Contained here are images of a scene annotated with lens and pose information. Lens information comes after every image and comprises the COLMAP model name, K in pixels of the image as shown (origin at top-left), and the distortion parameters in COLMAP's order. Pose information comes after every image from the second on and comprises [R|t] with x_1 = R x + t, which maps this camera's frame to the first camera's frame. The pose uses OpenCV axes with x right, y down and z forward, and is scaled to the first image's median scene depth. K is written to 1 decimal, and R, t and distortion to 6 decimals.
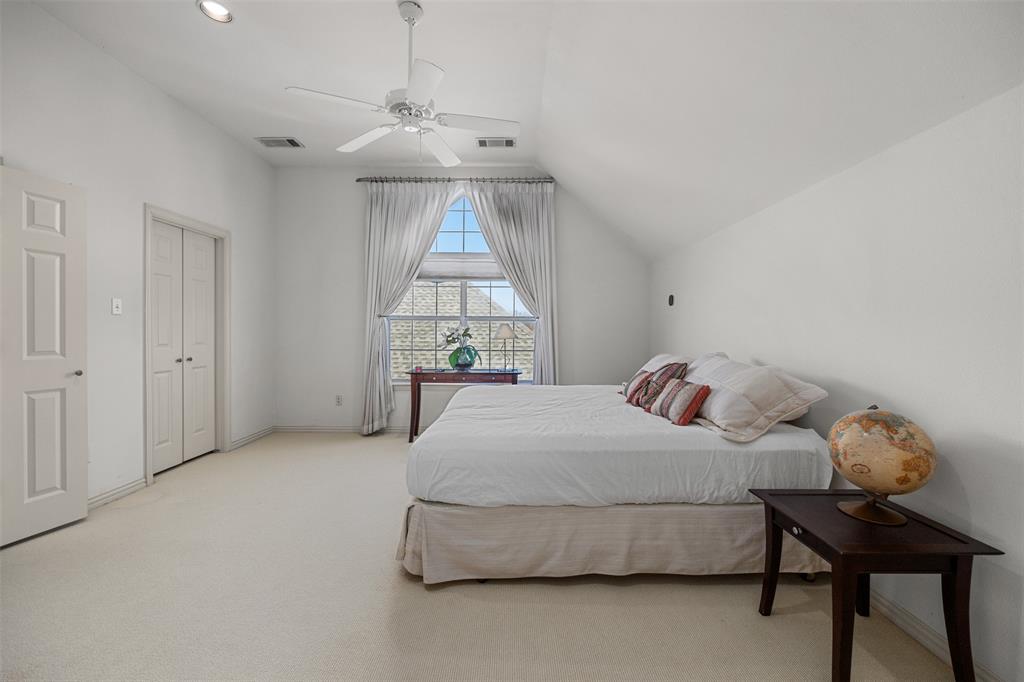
lens RADIAL K [[420.8, 0, 526.5], [0, 420.8, 320.1], [0, 0, 1]] dist [0.010395, -0.000254]
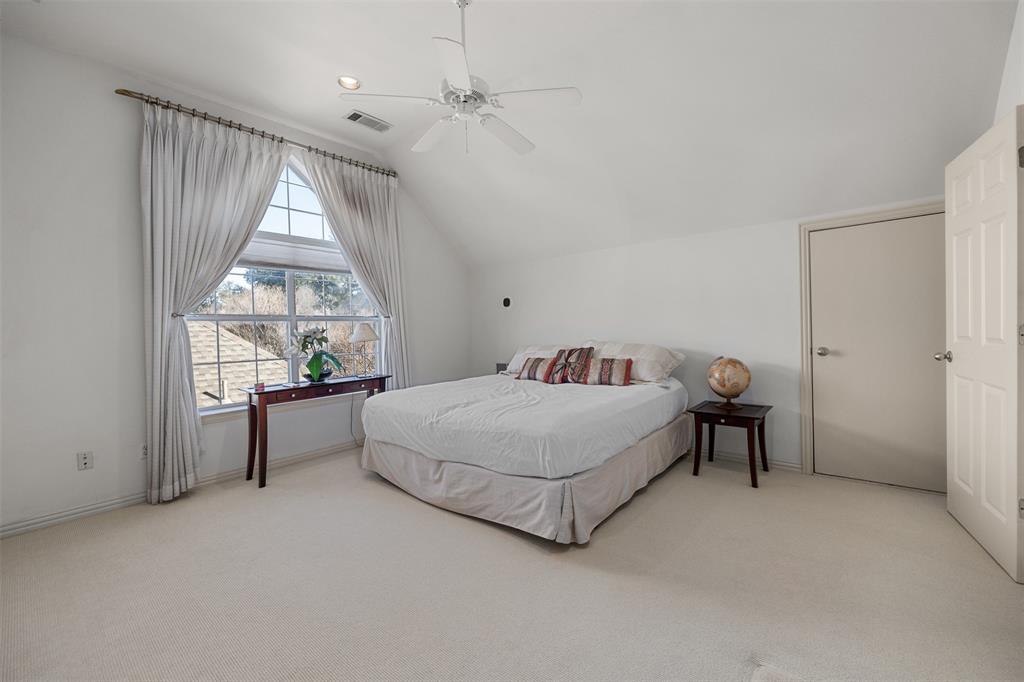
lens RADIAL K [[420.8, 0, 527.2], [0, 420.8, 317.3], [0, 0, 1]] dist [0.010395, -0.000254]
pose [[0.625171, -0.001726, 0.780486, -0.520918], [0.009835, 0.999936, -0.005666, 0.003733], [-0.780426, 0.011218, 0.625148, 0.164218]]
